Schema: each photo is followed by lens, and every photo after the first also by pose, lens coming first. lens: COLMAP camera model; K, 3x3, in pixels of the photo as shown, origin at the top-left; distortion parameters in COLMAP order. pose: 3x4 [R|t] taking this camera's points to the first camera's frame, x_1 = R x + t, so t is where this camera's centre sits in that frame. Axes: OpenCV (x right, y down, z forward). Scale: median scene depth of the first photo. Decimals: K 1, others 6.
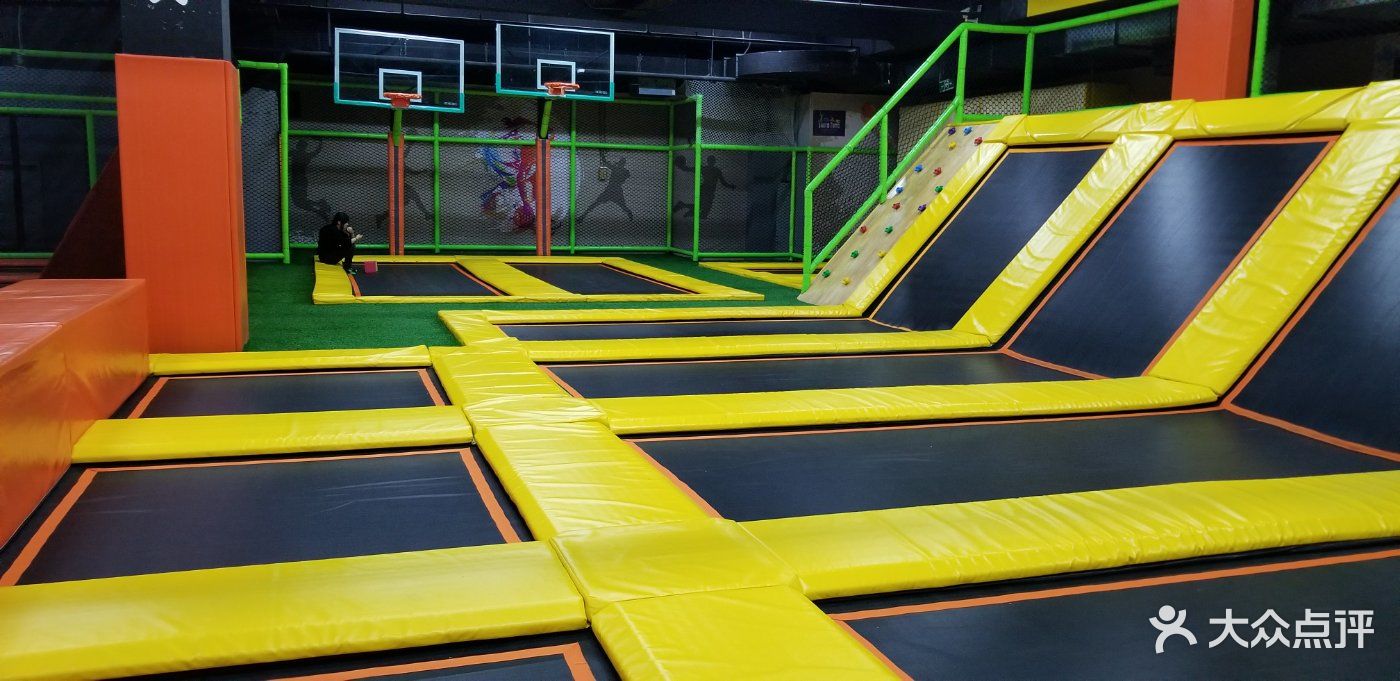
lens RADIAL K [[1078.5, 0, 692.8], [0, 1078.5, 351.0], [0, 0, 1]] dist [-0.014223, -0.014459]
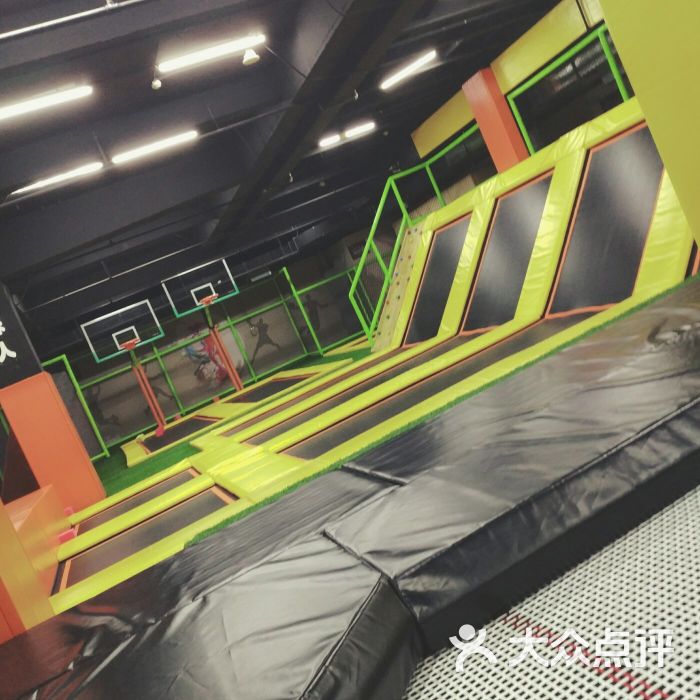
lens RADIAL K [[711.9, 0, 350.9], [0, 711.9, 346.5], [0, 0, 1]] dist [-0.052518, 0.000000]
pose [[0.903672, -0.428210, 0.003653, 0.050017], [0.426918, 0.900214, -0.085763, 0.023145], [0.033437, 0.079061, 0.996309, -0.142705]]
